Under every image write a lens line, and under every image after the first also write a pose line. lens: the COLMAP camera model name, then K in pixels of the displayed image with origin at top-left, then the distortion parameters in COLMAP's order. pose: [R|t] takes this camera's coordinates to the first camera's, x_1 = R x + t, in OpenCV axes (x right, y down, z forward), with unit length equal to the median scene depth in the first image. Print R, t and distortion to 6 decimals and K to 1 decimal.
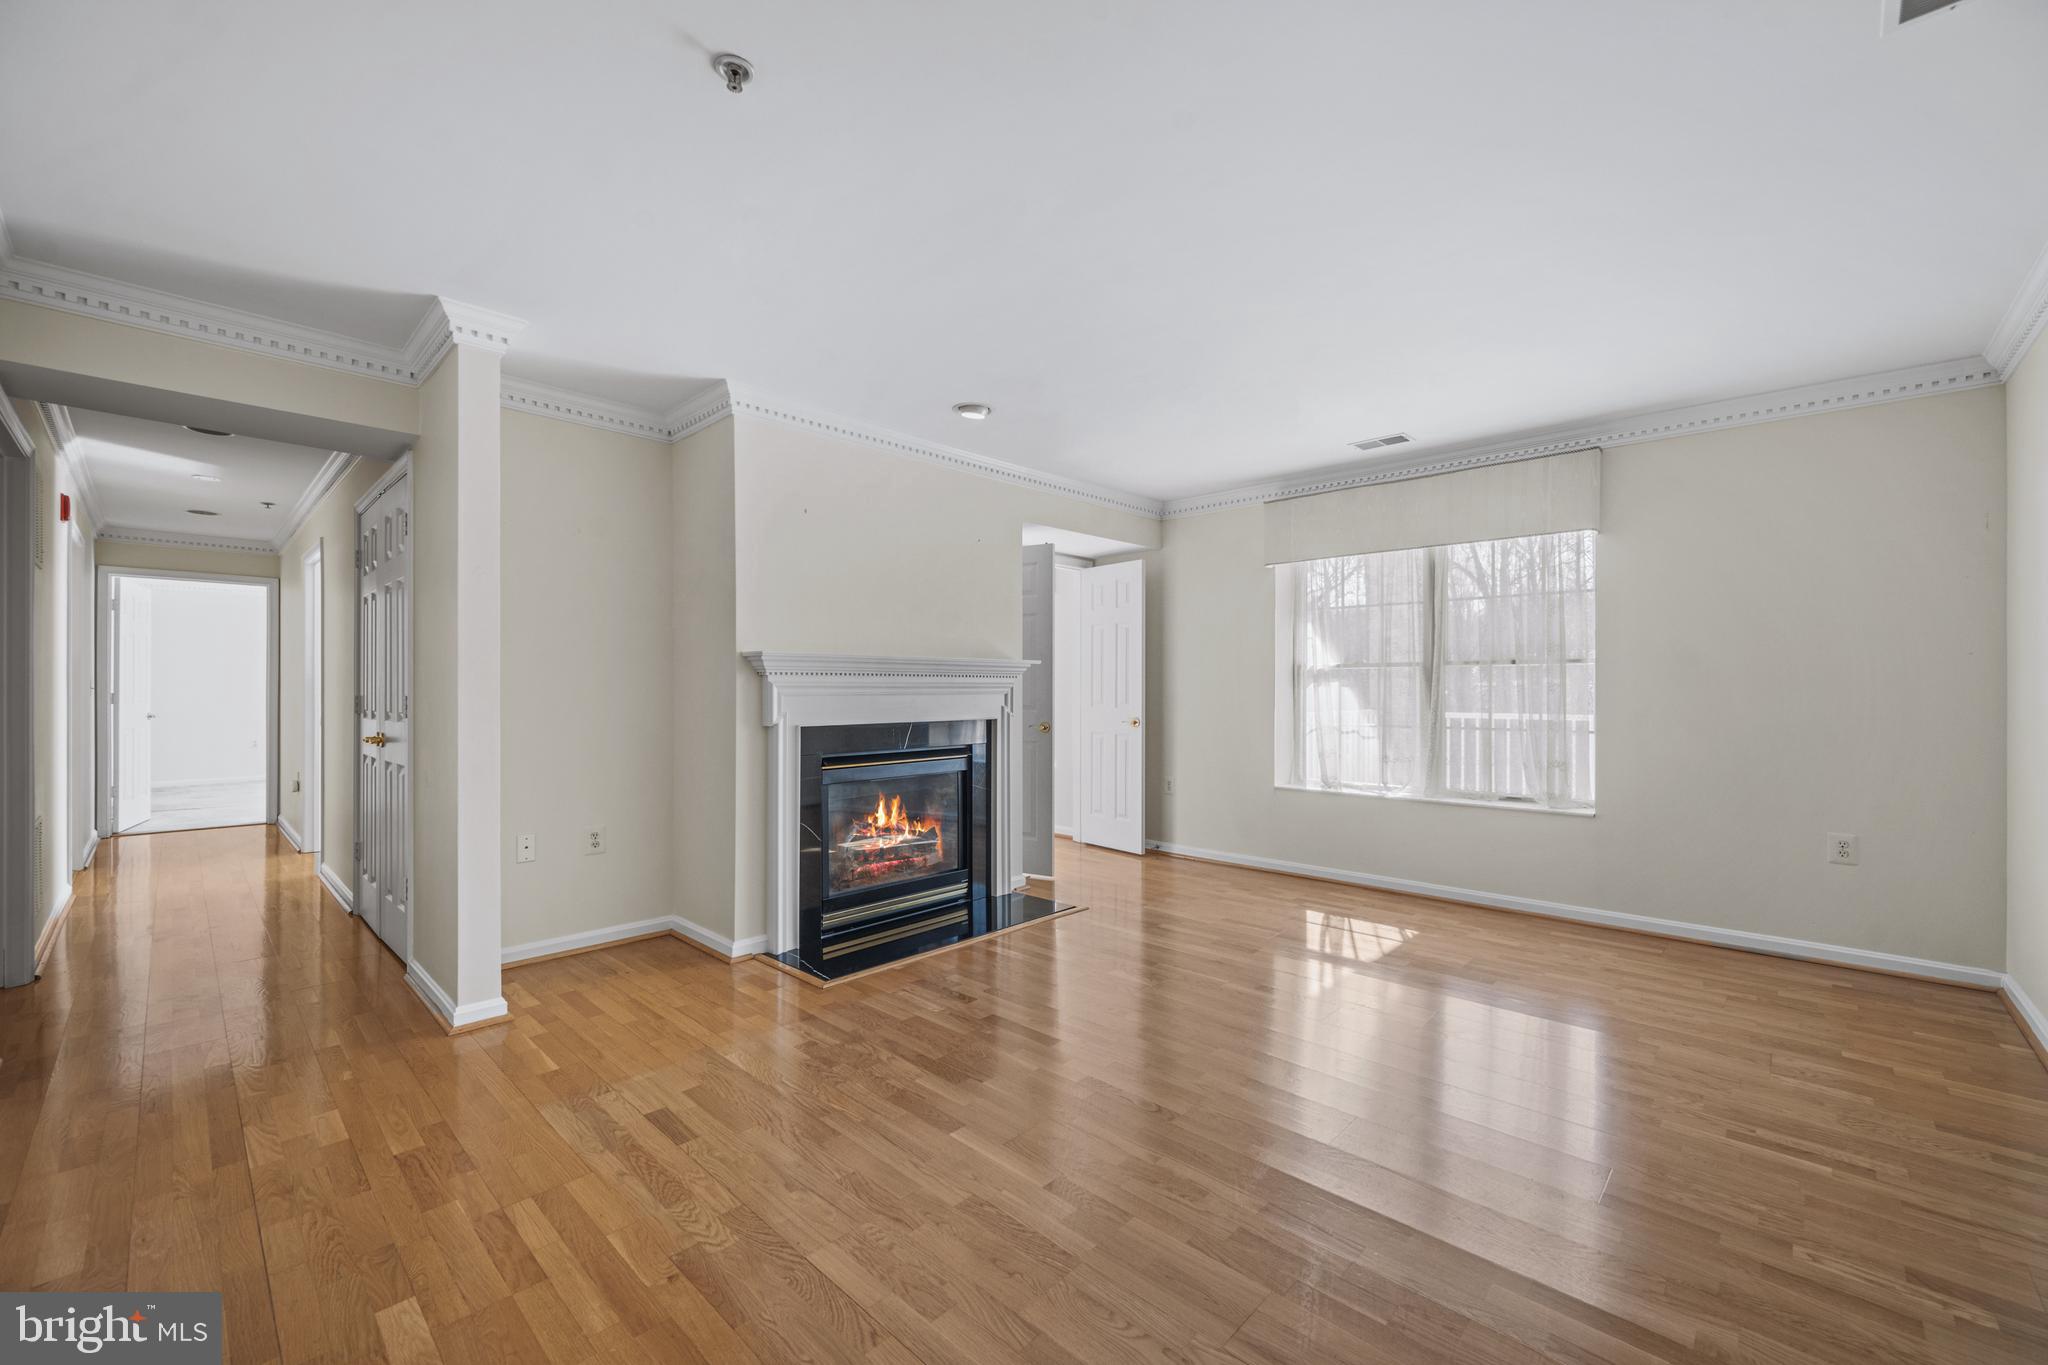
lens RADIAL K [[819.0, 0, 1021.2], [0, 819.0, 686.8], [0, 0, 1]] dist [-0.000864, 0.000013]
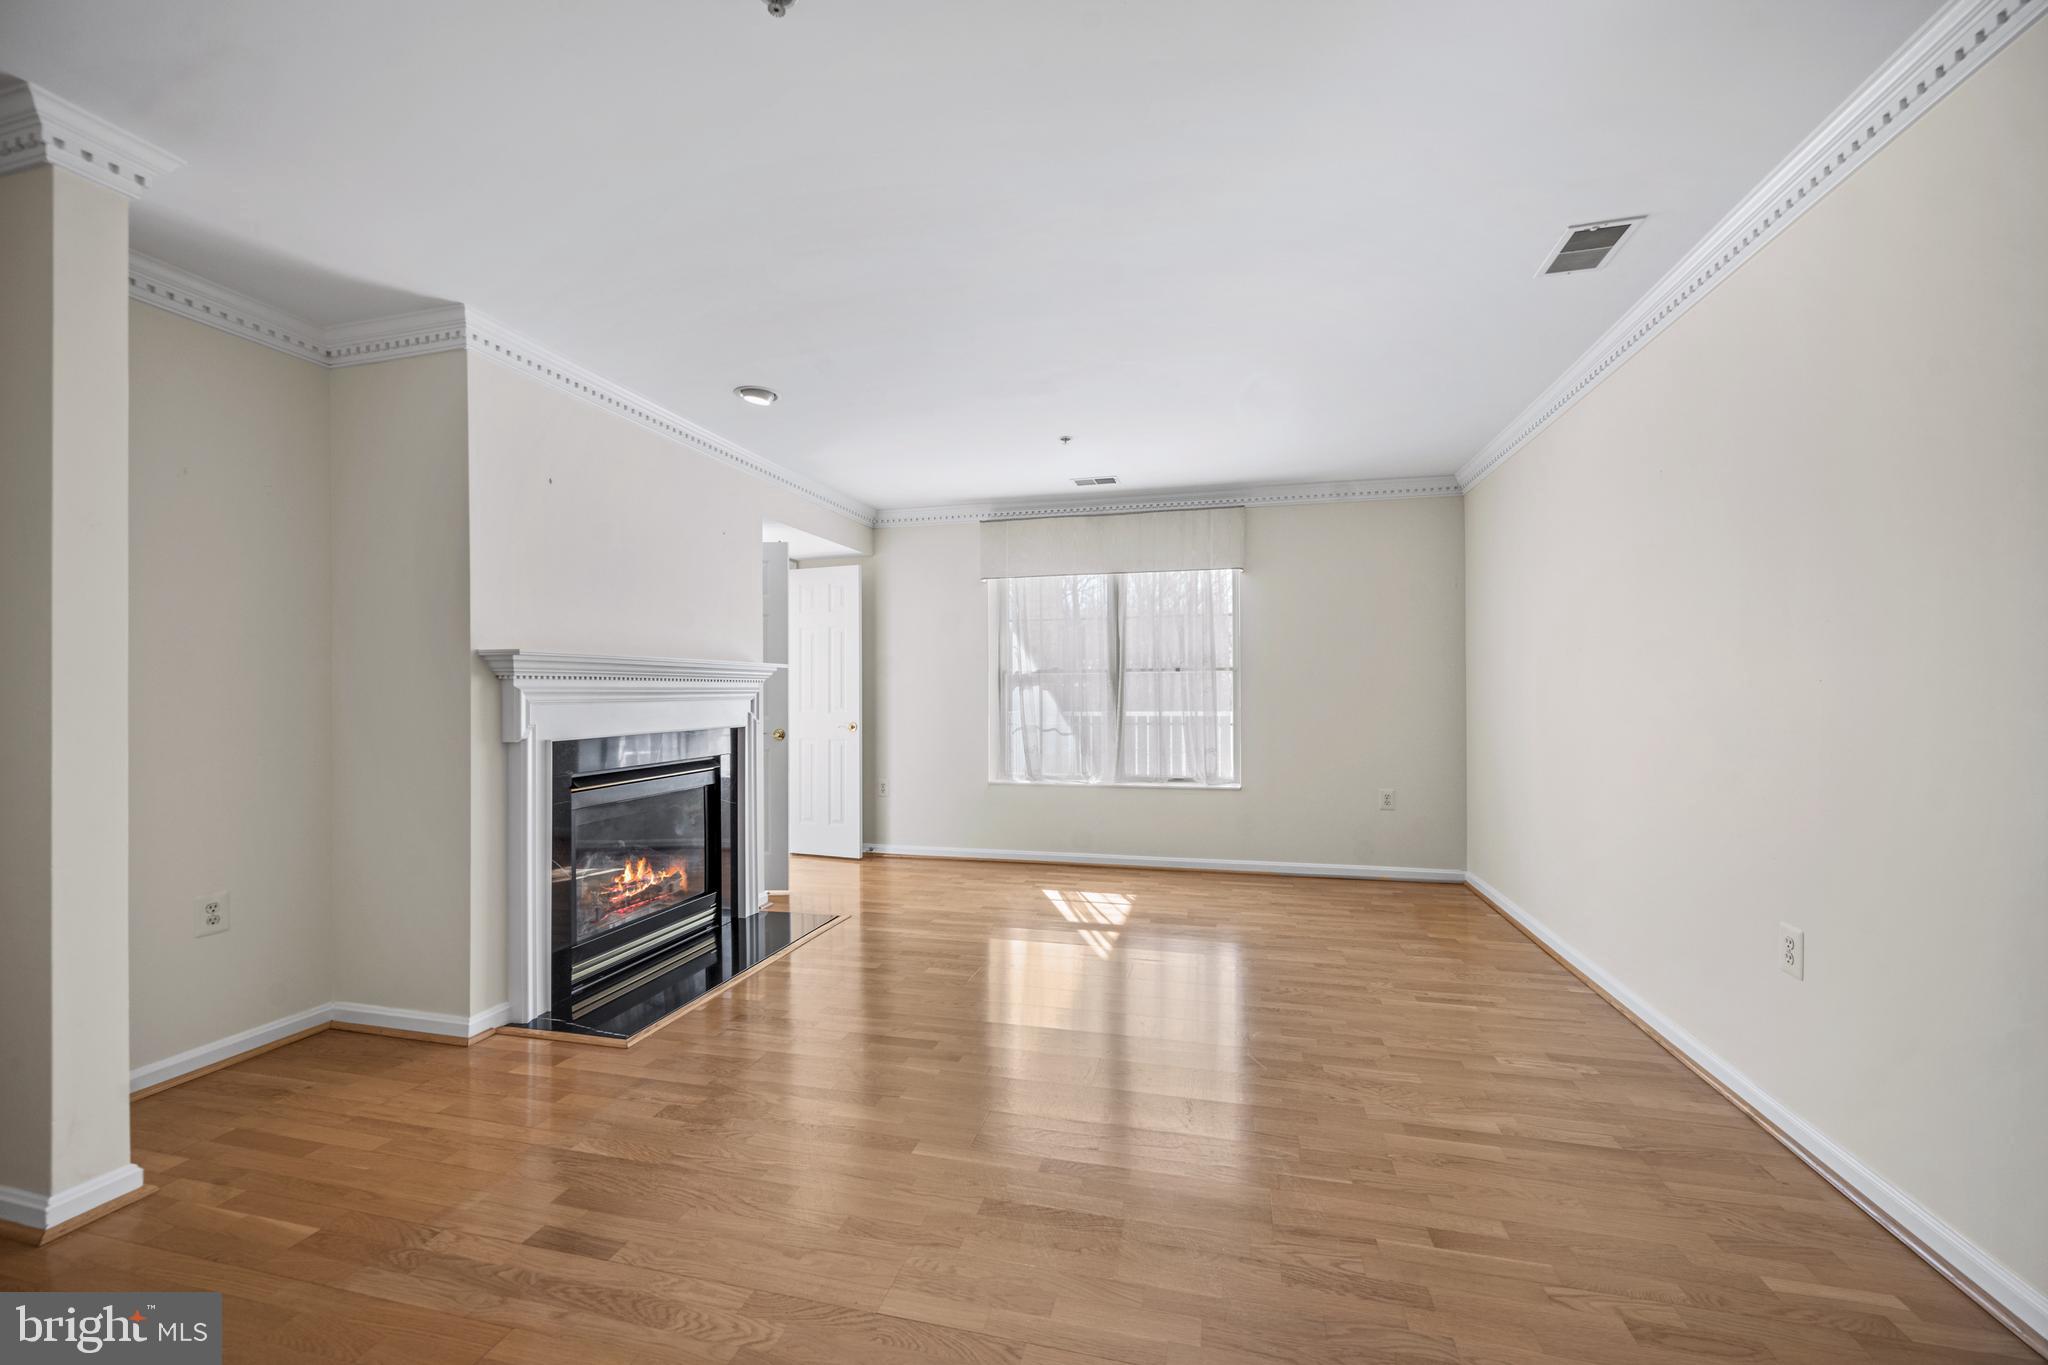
lens RADIAL K [[808.2, 0, 1023.1], [0, 808.2, 685.8], [0, 0, 1]] dist [-0.000776, 0.000195]
pose [[0.871115, -0.001713, 0.491076, -0.217503], [0.005026, 0.999973, -0.005427, -0.000595], [-0.491053, 0.007196, 0.871100, 0.047522]]
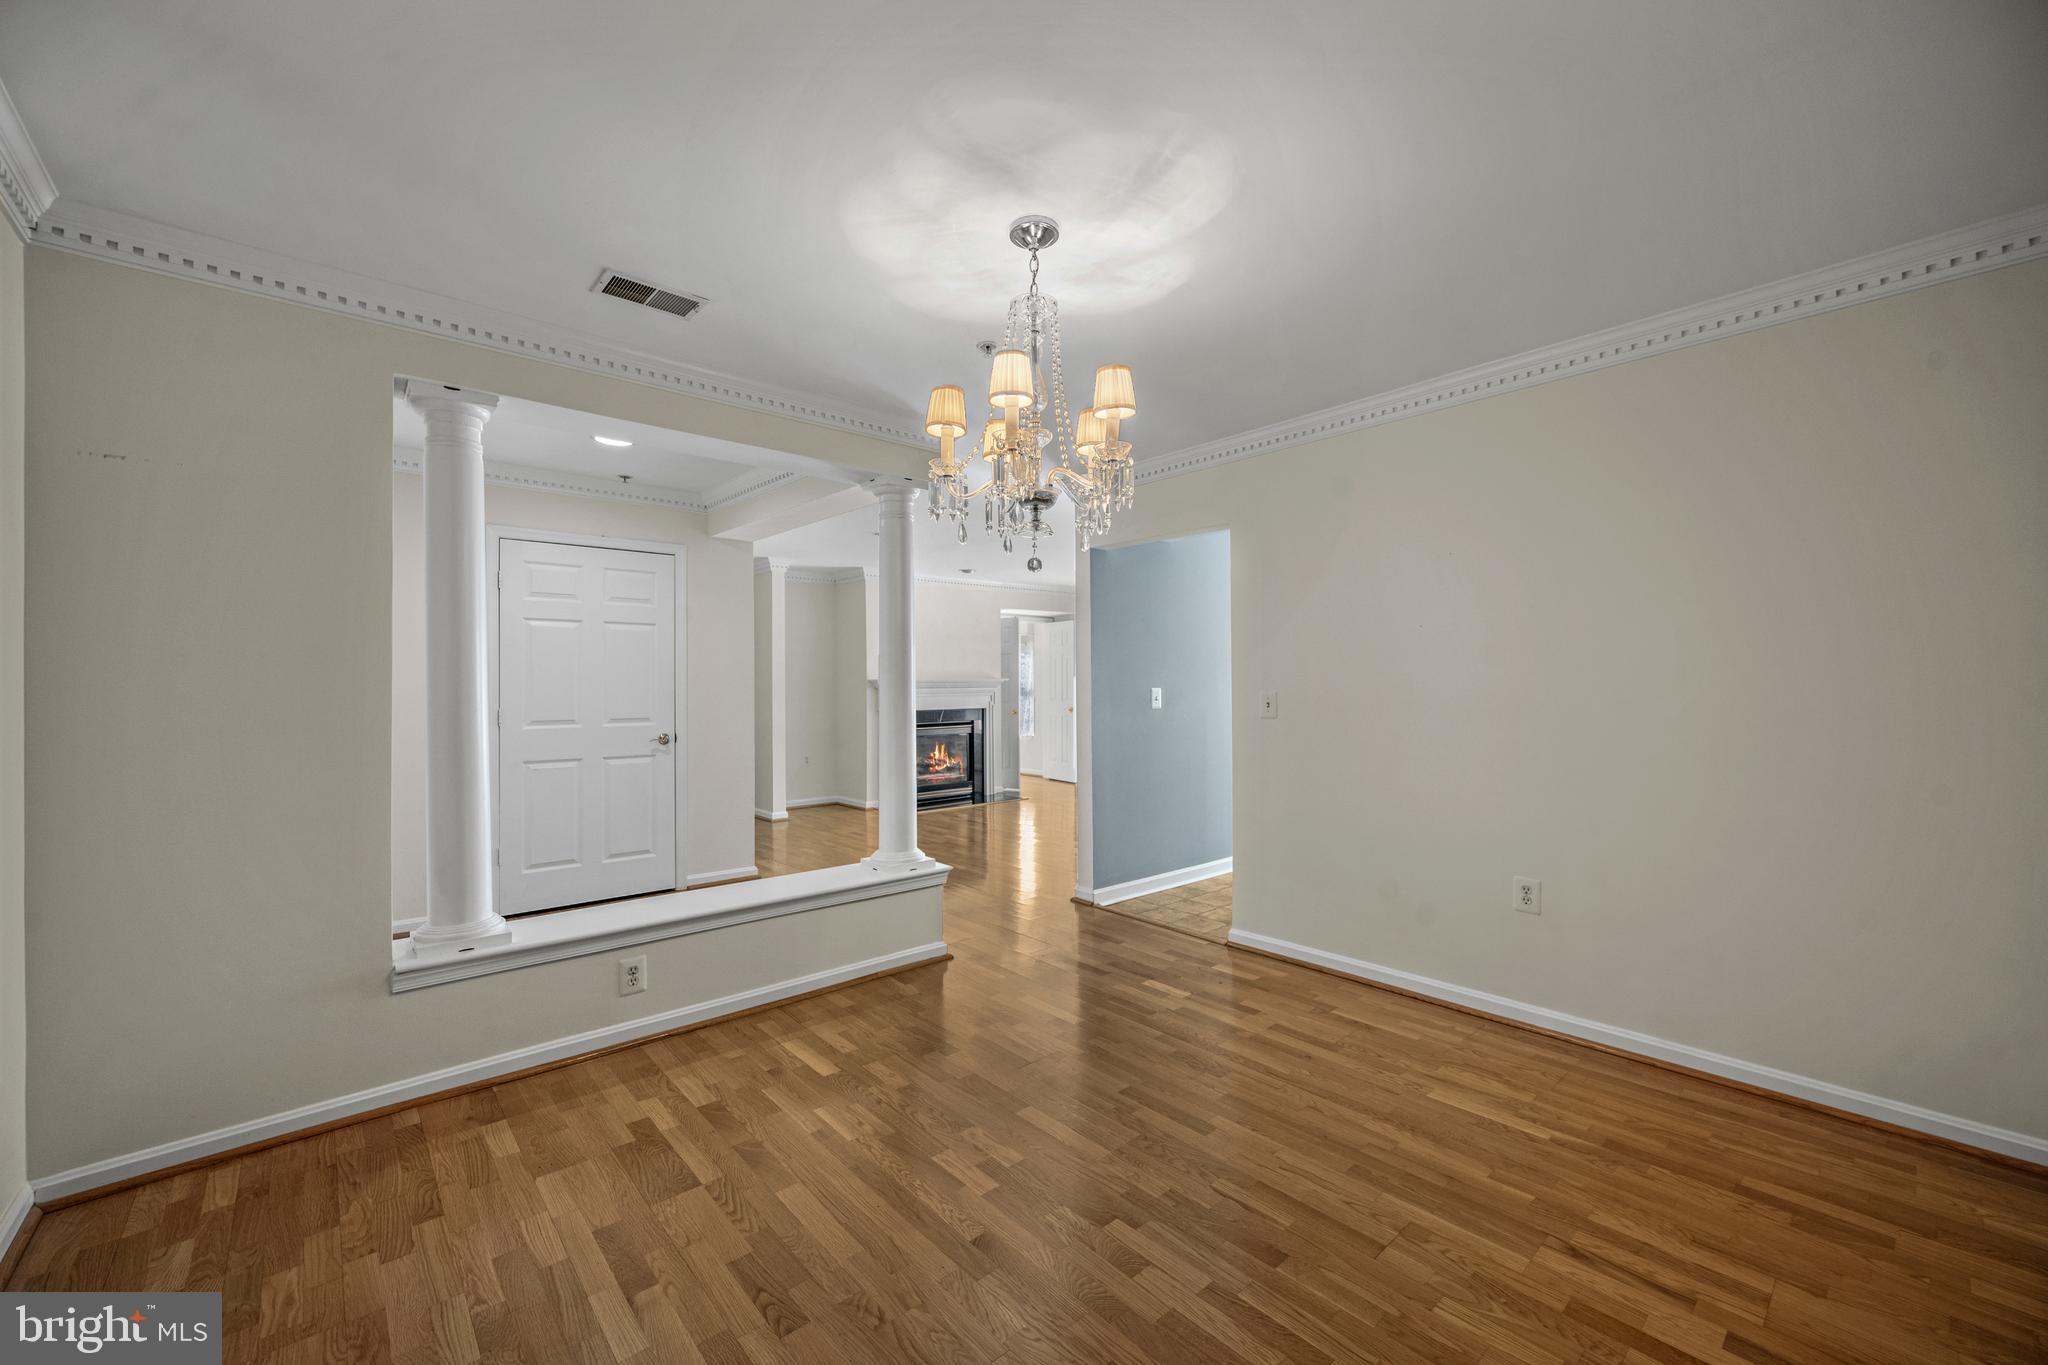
lens RADIAL K [[812.2, 0, 995.8], [0, 812.2, 676.6], [0, 0, 1]] dist [-0.002144, -0.000115]
pose [[0.992841, -0.007807, -0.119185, 0.251796], [0.006873, 0.999942, -0.008246, -0.023548], [0.119242, 0.007367, 0.992838, -1.068881]]
